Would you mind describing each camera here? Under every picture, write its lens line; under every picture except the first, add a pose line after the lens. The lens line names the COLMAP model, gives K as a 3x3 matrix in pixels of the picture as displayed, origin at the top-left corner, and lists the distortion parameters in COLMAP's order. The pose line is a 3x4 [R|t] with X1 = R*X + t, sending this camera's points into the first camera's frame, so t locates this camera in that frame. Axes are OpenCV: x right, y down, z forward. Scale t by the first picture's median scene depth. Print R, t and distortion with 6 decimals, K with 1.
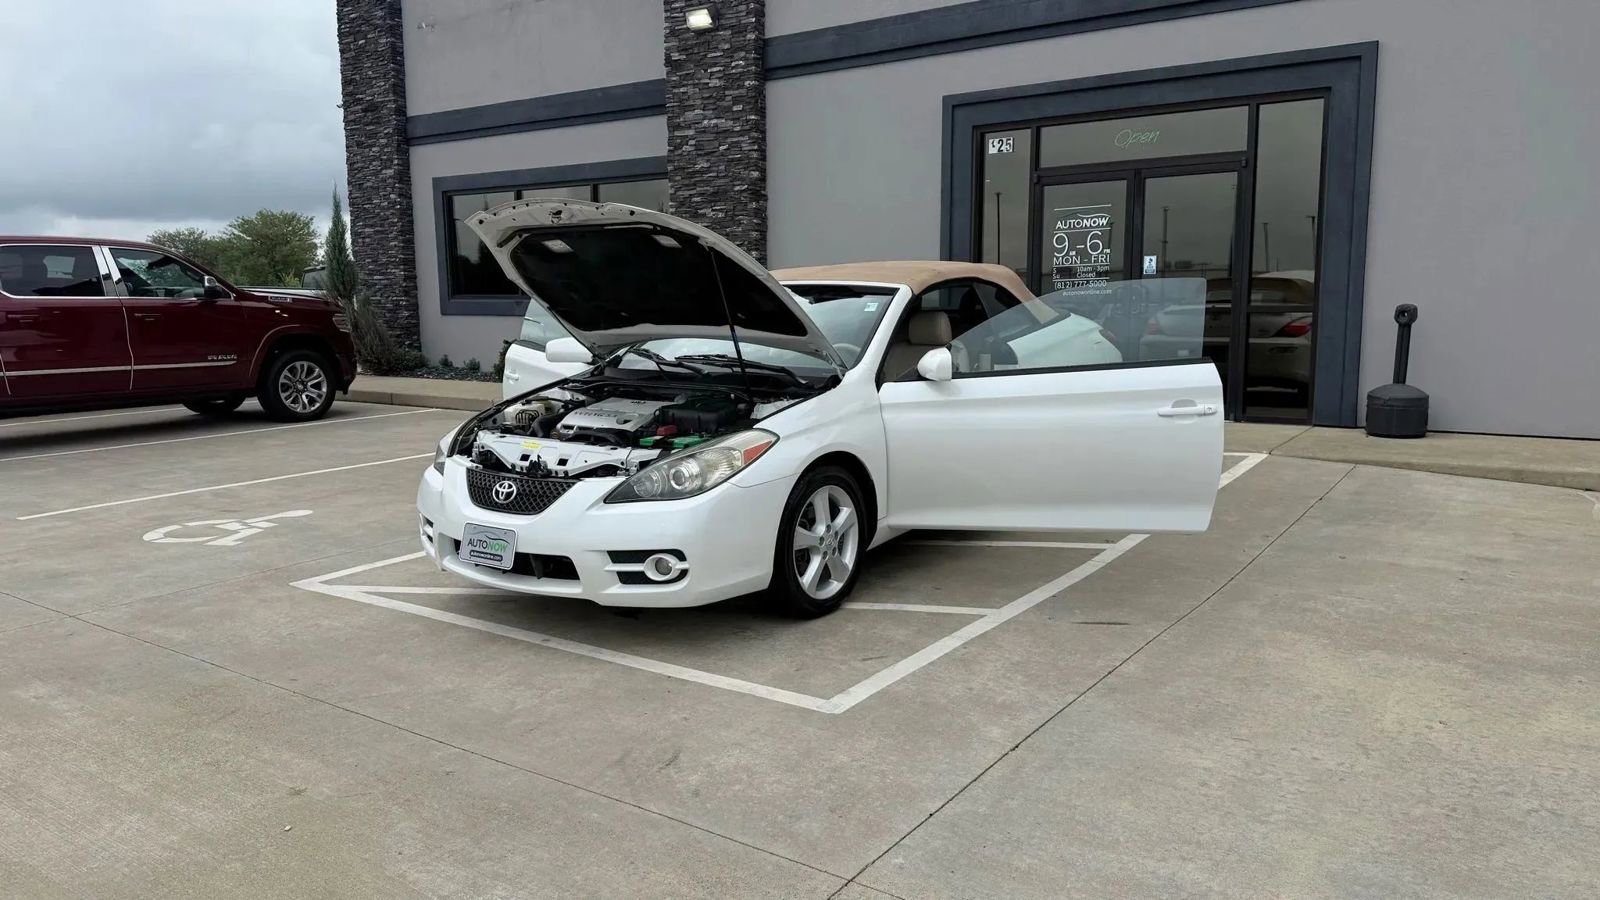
lens RADIAL K [[1119.5, 0, 790.0], [0, 1119.5, 466.3], [0, 0, 1]] dist [0.055530, -0.078410]
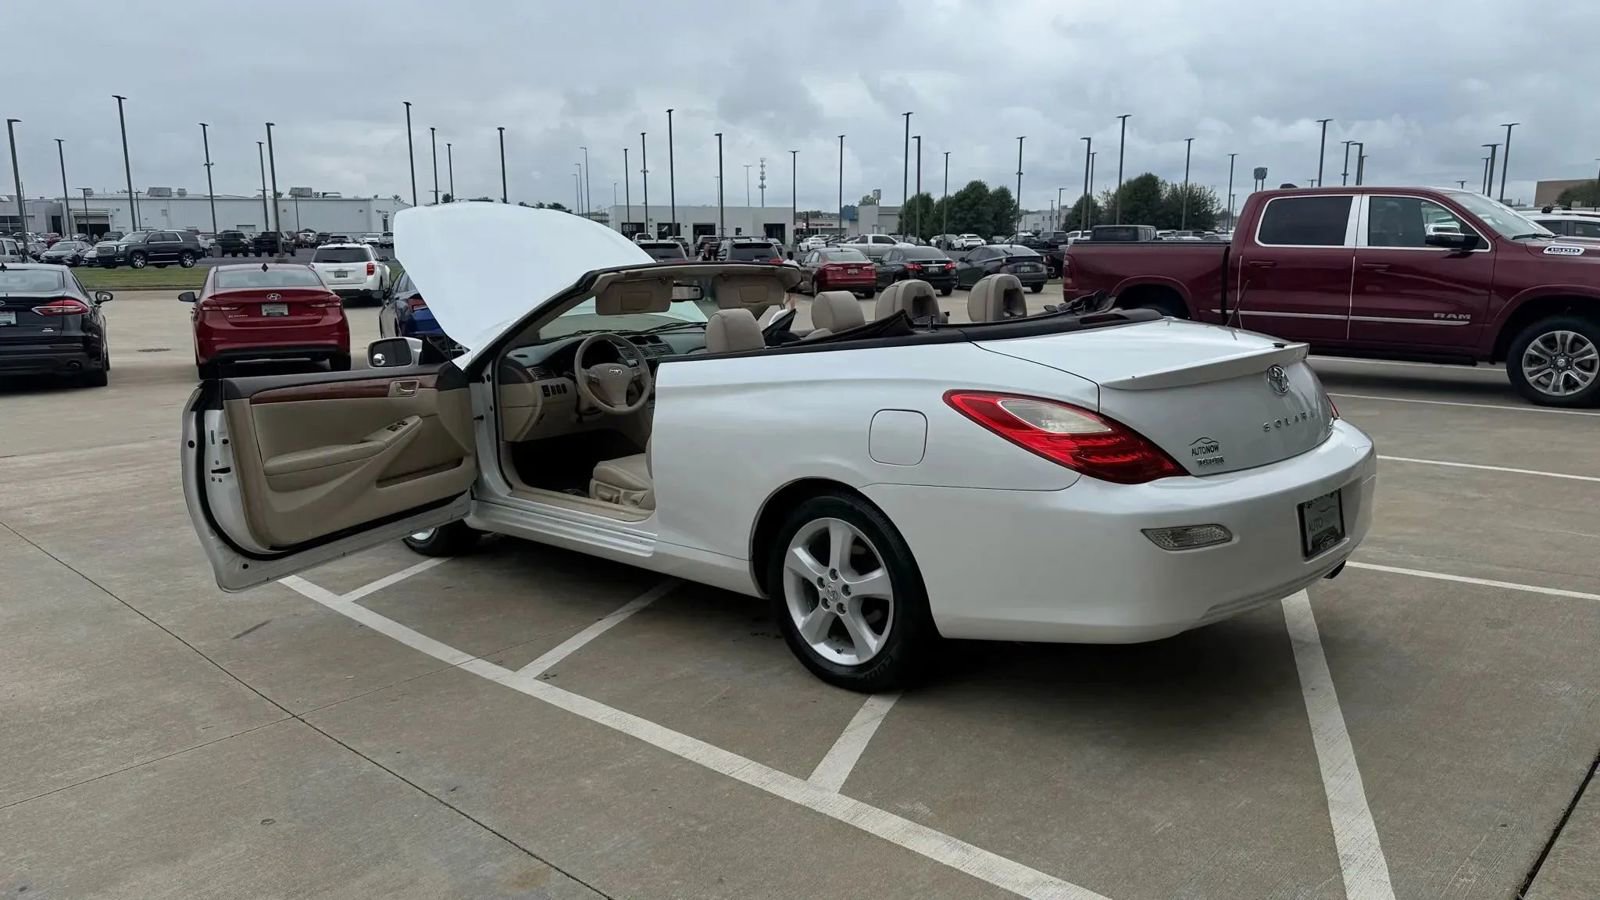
lens RADIAL K [[1119.5, 0, 792.8], [0, 1119.5, 474.3], [0, 0, 1]] dist [0.055530, -0.078410]
pose [[-0.142761, 0.215131, -0.966094, 0.608760], [-0.138167, 0.962203, 0.234681, -0.154064], [0.980066, 0.166985, -0.107642, 0.831555]]
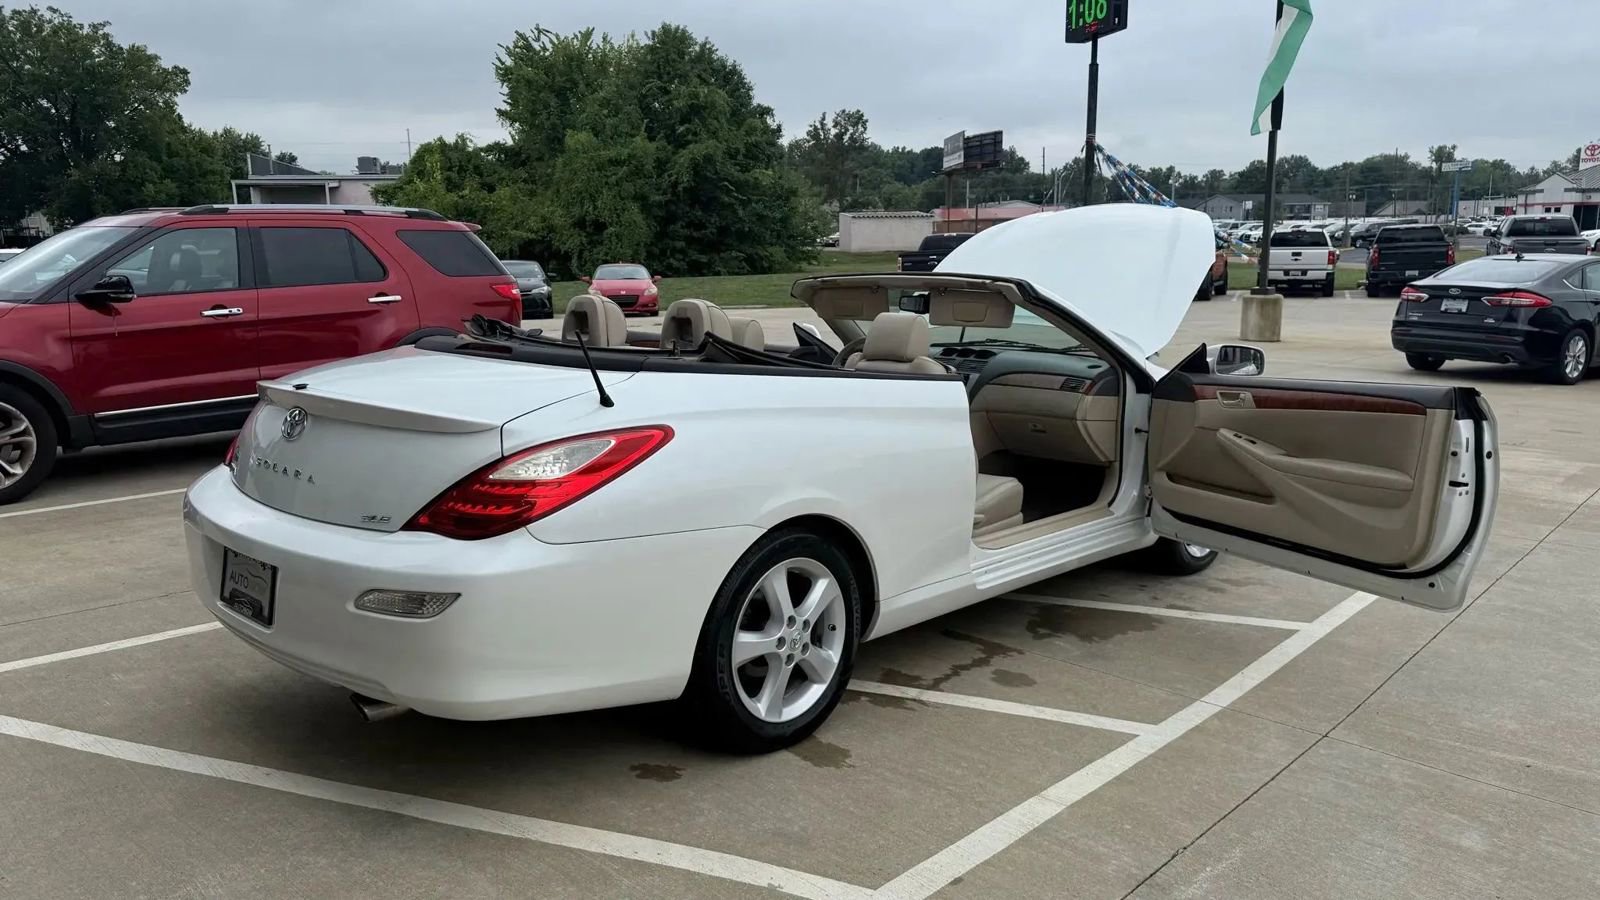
lens RADIAL K [[1119.5, 0, 789.7], [0, 1119.5, 462.0], [0, 0, 1]] dist [0.055530, -0.078410]
pose [[-0.991580, -0.006472, 0.129334, -0.006369], [0.037849, 0.940653, 0.337253, -0.218448], [-0.123841, 0.339309, -0.932488, 1.265820]]
